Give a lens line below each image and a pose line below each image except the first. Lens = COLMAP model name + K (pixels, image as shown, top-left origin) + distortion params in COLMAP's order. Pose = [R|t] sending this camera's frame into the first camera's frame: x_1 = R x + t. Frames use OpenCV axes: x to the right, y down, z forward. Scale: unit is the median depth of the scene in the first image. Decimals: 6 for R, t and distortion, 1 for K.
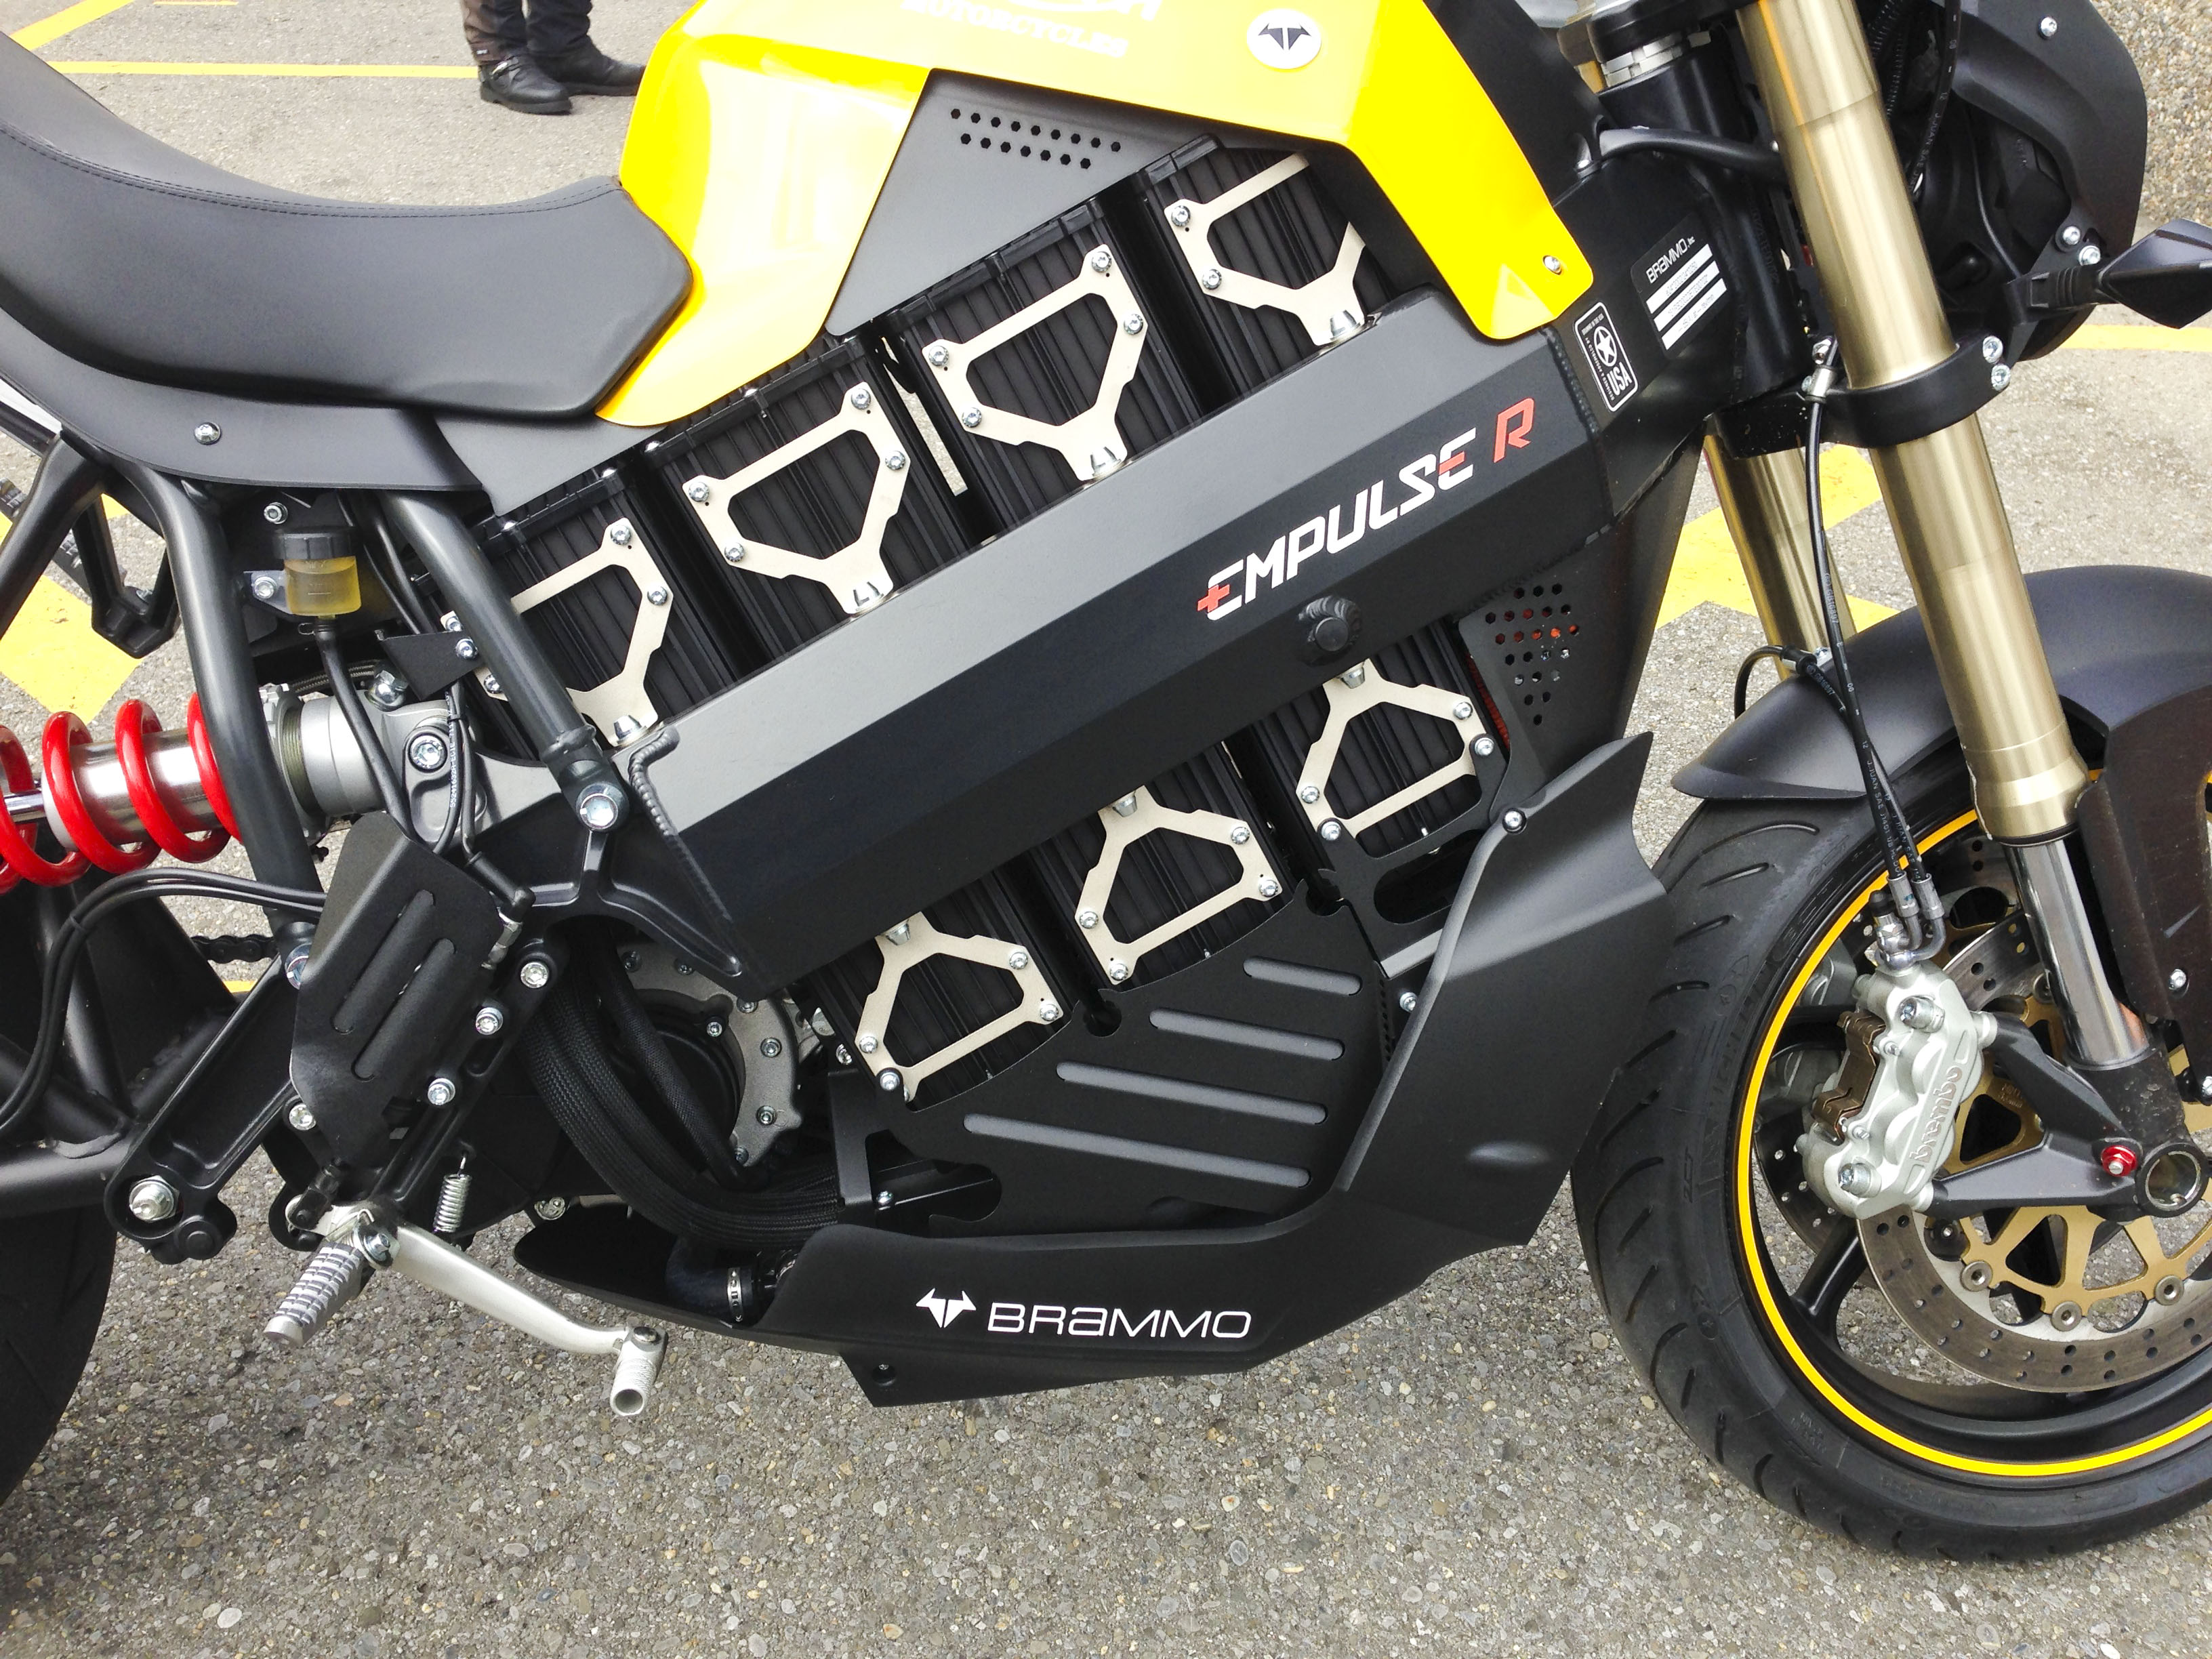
lens RADIAL K [[2116.3, 0, 1084.6], [0, 2116.3, 760.0], [0, 0, 1]] dist [-0.000894, 0.000000]
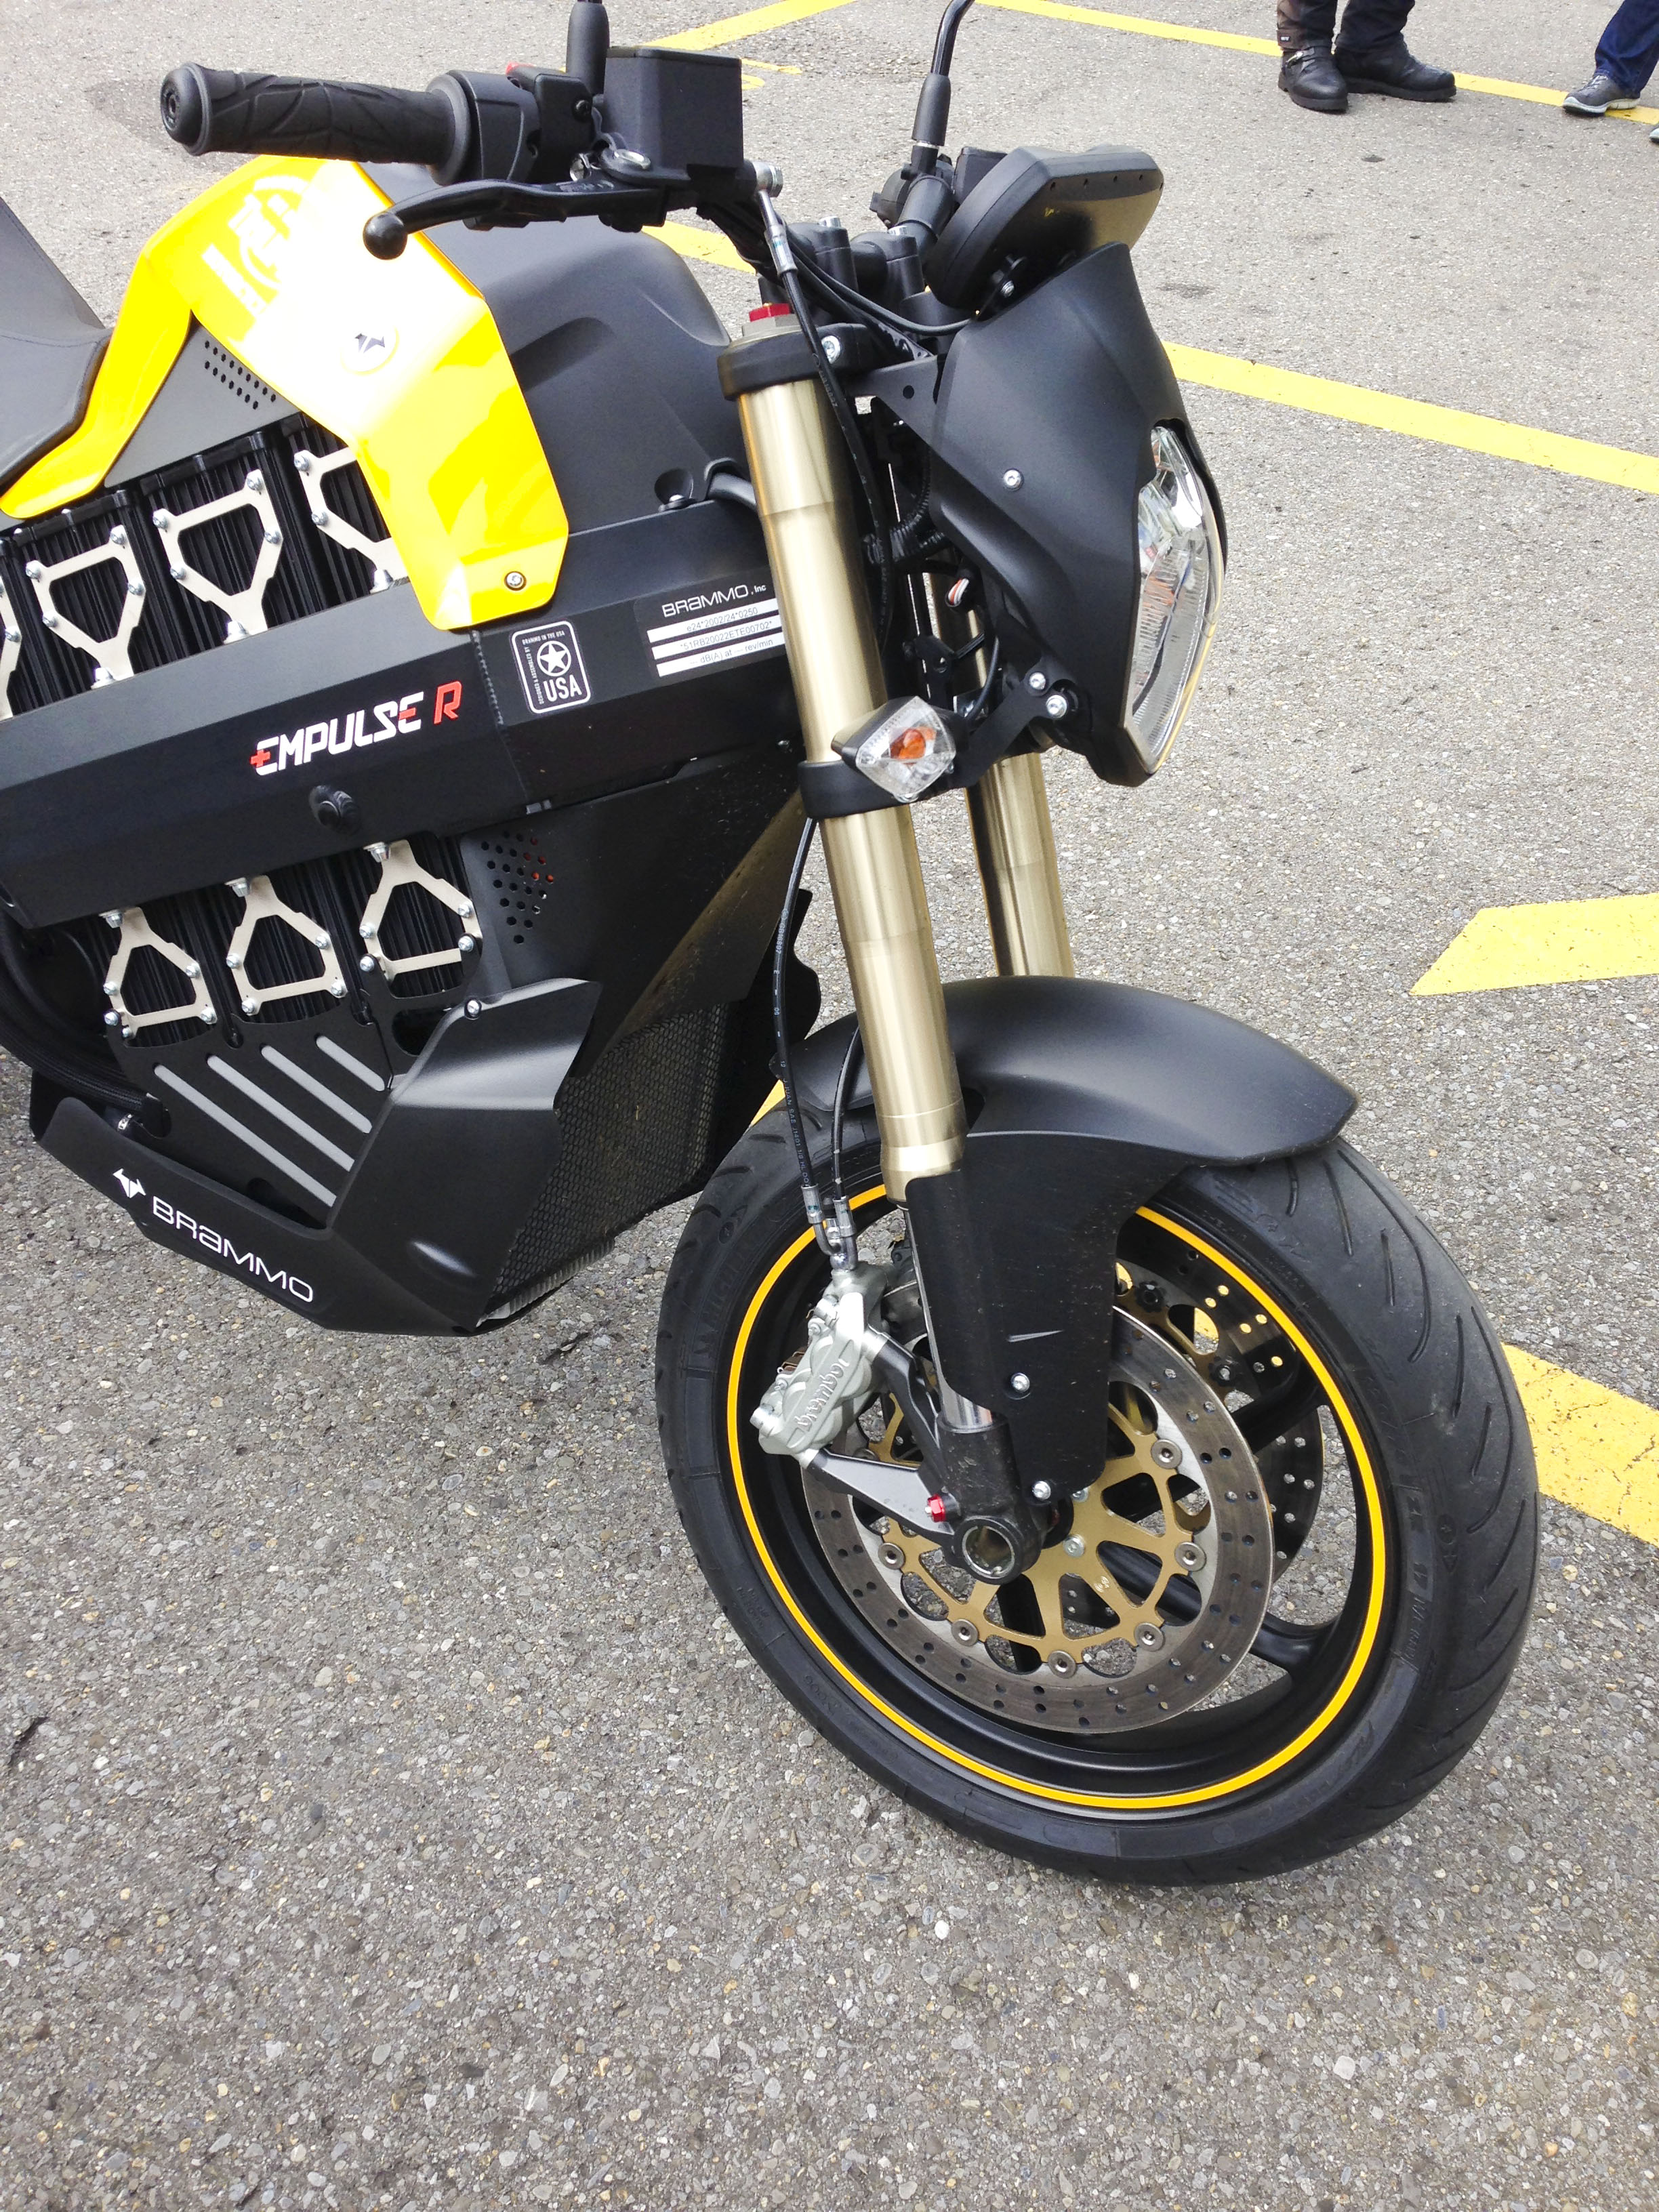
lens RADIAL K [[2116.3, 0, 843.1], [0, 2116.3, 1105.5], [0, 0, 1]] dist [-0.000894, 0.000000]
pose [[0.787745, 0.391876, -0.475280, 1.028893], [-0.299139, 0.917831, 0.260964, -0.321418], [0.538492, -0.063399, 0.840242, 0.074896]]
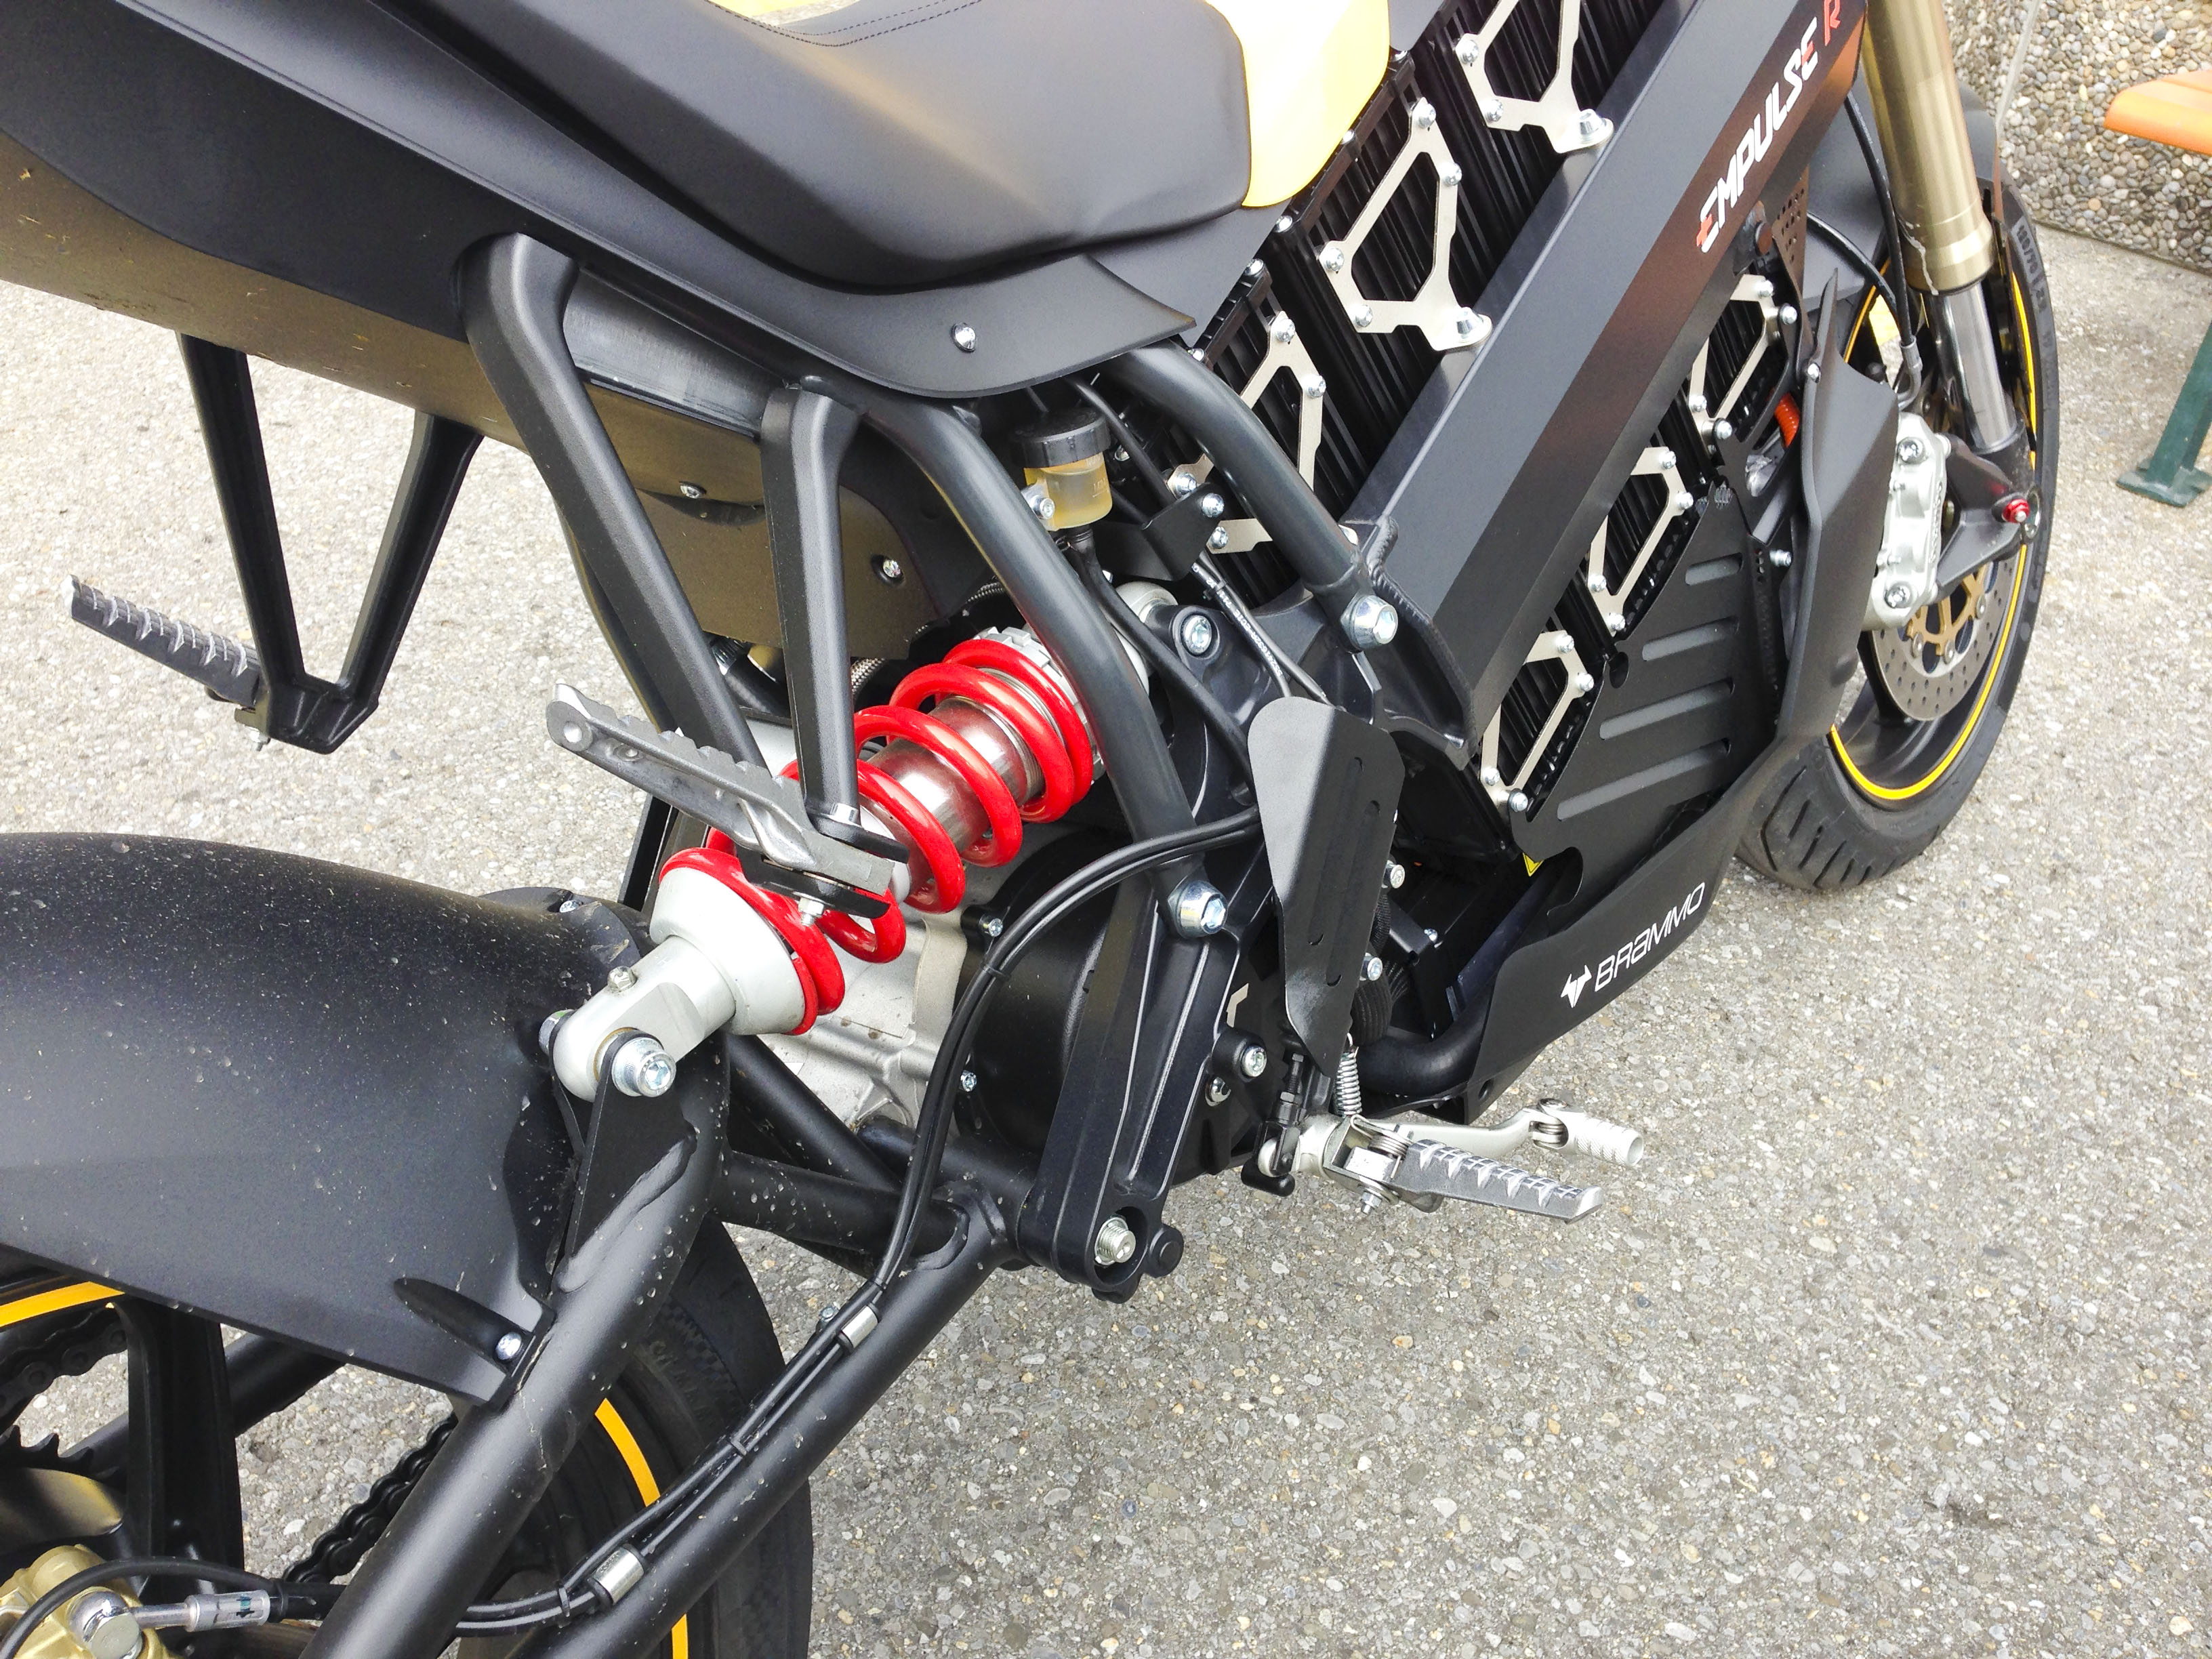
lens RADIAL K [[2116.3, 0, 1122.9], [0, 2116.3, 825.4], [0, 0, 1]] dist [-0.000894, 0.000000]
pose [[0.743274, -0.402720, 0.534191, -0.806601], [0.311820, 0.915017, 0.255953, -0.160640], [-0.591871, -0.023672, 0.805685, 0.314170]]
